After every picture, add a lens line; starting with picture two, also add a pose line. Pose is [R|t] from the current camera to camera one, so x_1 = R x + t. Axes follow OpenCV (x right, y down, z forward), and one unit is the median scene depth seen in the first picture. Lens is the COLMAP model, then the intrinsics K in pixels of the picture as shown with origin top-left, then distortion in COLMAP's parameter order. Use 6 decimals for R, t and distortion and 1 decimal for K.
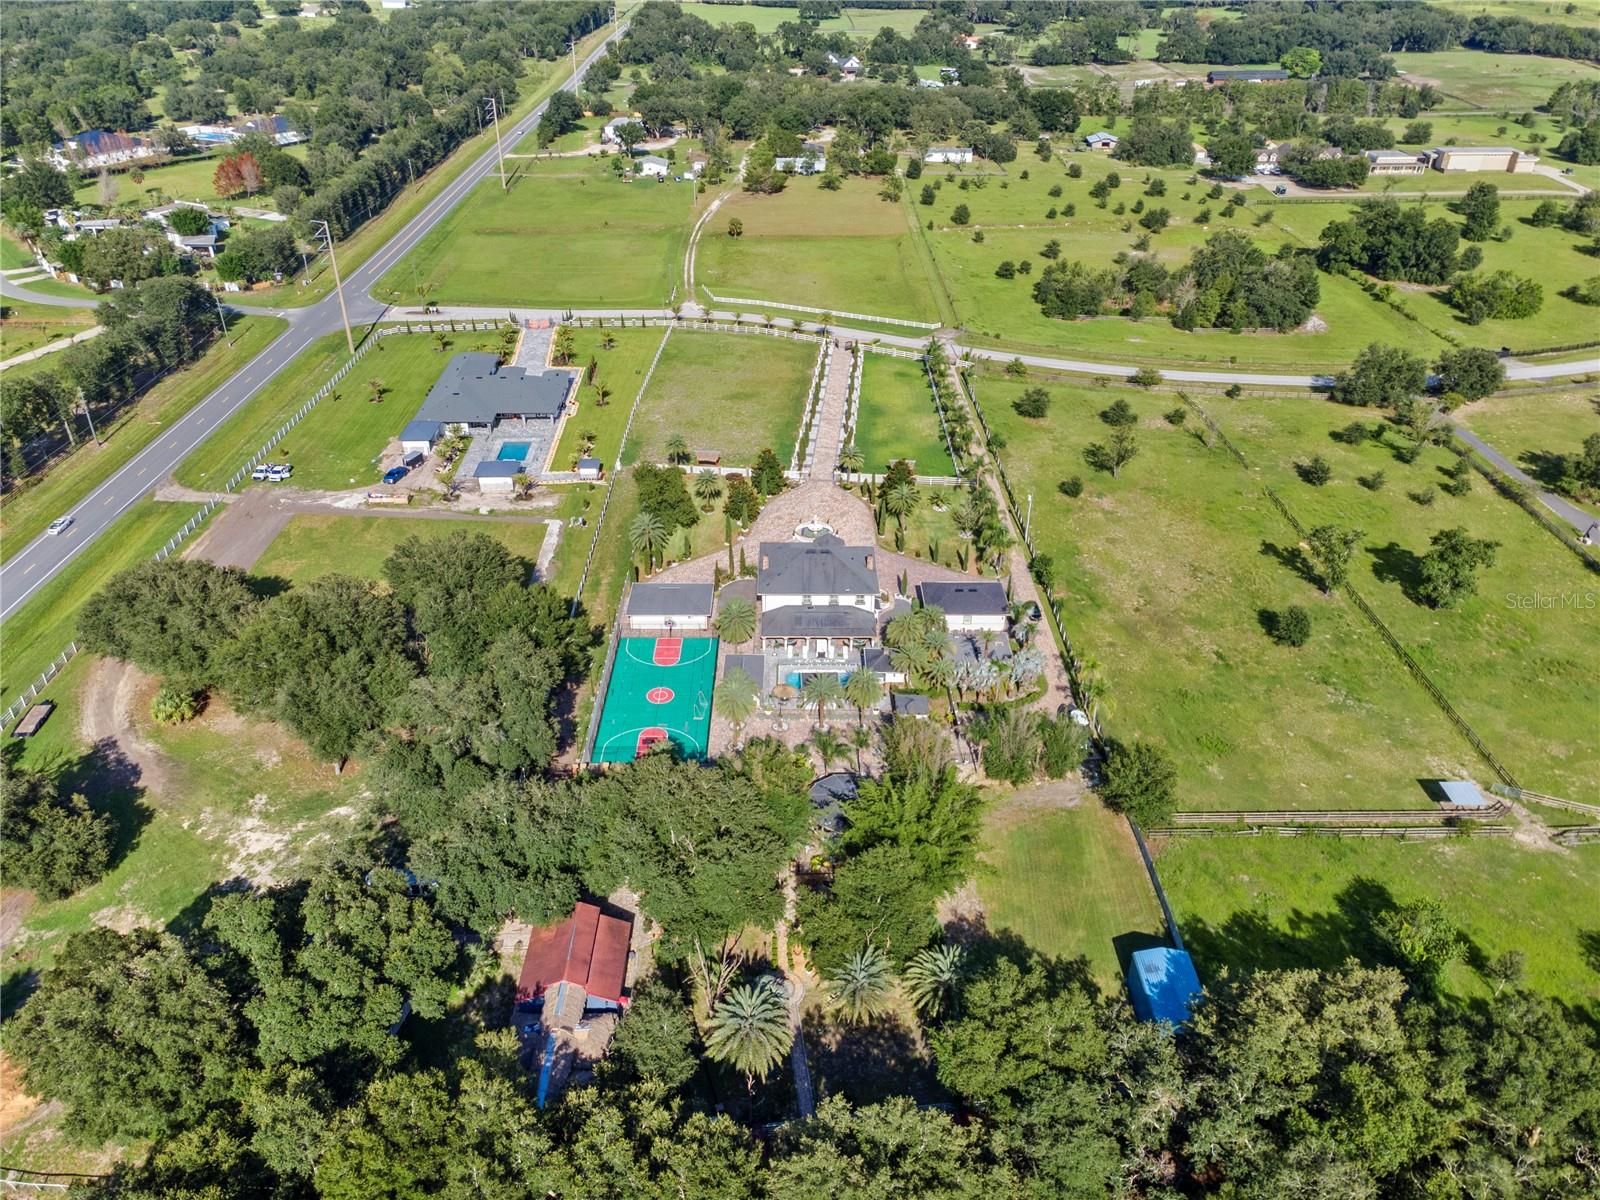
lens RADIAL K [[1165.3, 0, 795.2], [0, 1165.3, 595.0], [0, 0, 1]] dist [0.020115, 0.040599]
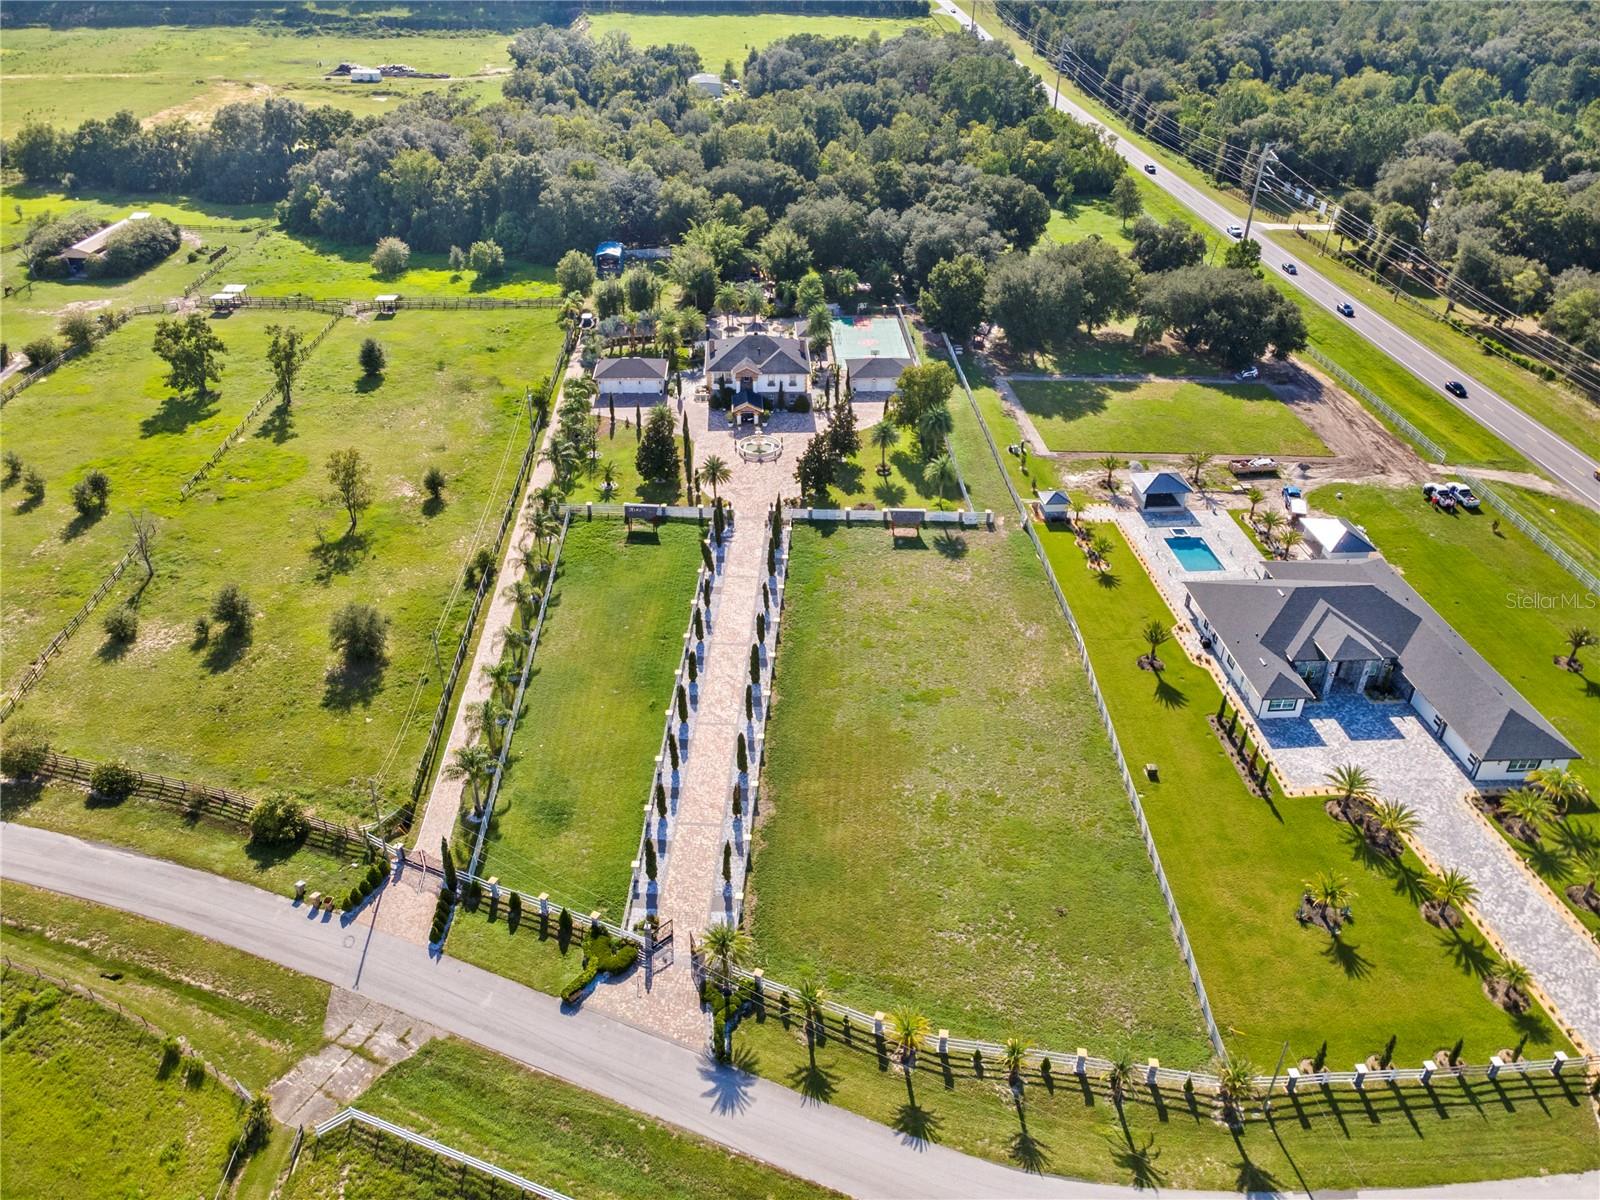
lens RADIAL K [[1165.3, 0, 795.2], [0, 1165.3, 595.0], [0, 0, 1]] dist [0.020115, 0.040599]
pose [[-0.999142, 0.008514, -0.040536, 0.025360], [-0.032255, 0.454034, 0.890400, -0.777282], [0.025985, 0.890944, -0.453369, 1.432630]]
